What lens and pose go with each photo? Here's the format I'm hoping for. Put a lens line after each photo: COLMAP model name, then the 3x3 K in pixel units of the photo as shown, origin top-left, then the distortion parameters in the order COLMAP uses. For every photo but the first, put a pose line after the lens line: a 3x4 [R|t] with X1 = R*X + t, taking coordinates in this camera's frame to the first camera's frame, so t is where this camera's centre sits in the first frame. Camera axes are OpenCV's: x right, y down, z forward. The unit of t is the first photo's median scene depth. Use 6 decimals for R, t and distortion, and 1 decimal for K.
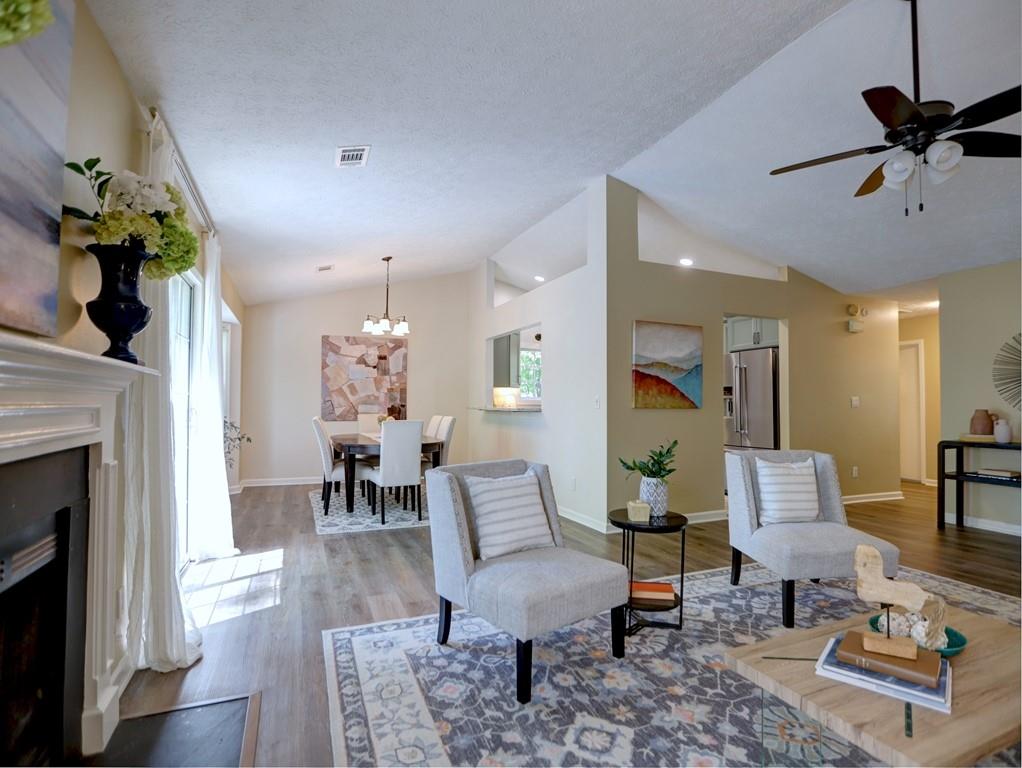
lens RADIAL K [[528.3, 0, 524.8], [0, 528.3, 390.8], [0, 0, 1]] dist [-0.050097, 0.020875]
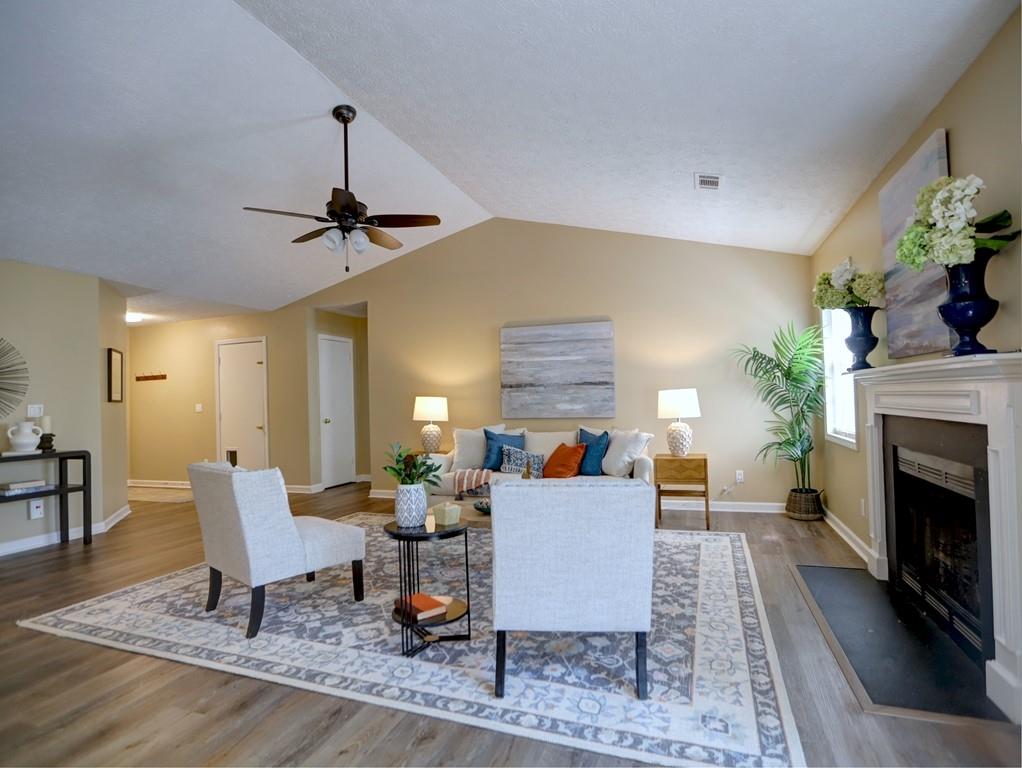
lens RADIAL K [[528.3, 0, 517.8], [0, 528.3, 382.7], [0, 0, 1]] dist [-0.050097, 0.020875]
pose [[-0.734491, 0.036068, 0.677660, -0.637412], [0.008375, 0.998992, -0.044094, 0.038182], [-0.678567, -0.026712, -0.734053, 1.912443]]
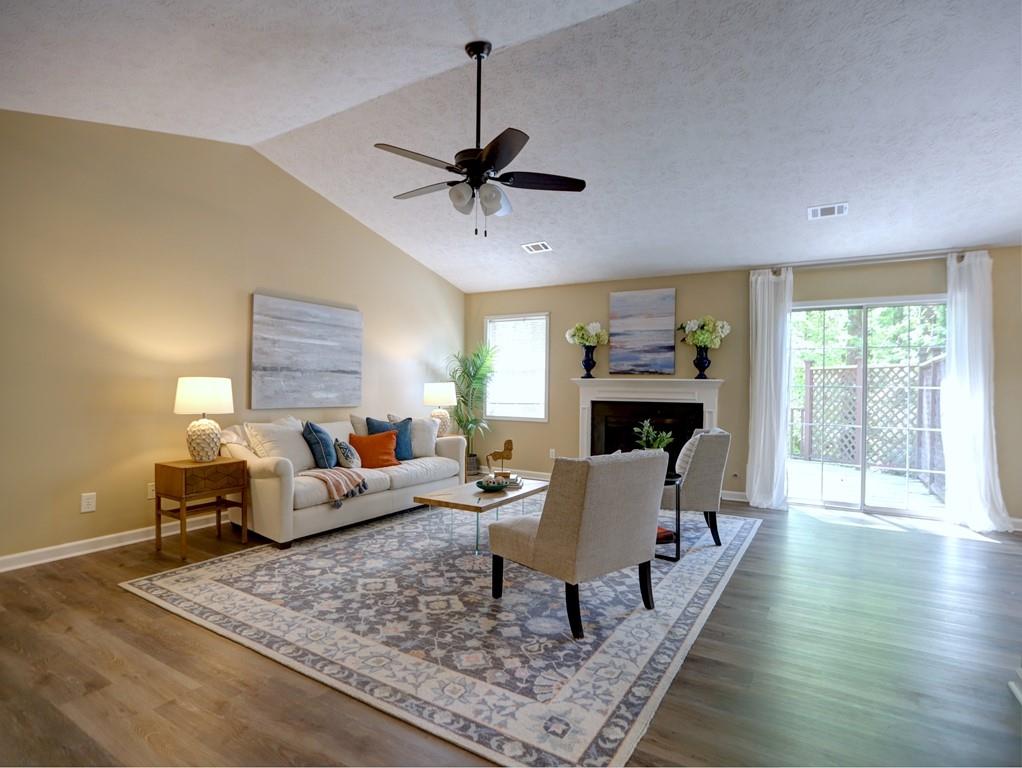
lens RADIAL K [[528.3, 0, 522.8], [0, 528.3, 377.2], [0, 0, 1]] dist [-0.050097, 0.020875]
pose [[-0.805500, -0.023735, -0.592121, 1.564540], [-0.002096, 0.999305, -0.037205, 0.047949], [0.592592, -0.028728, -0.804990, 2.284890]]
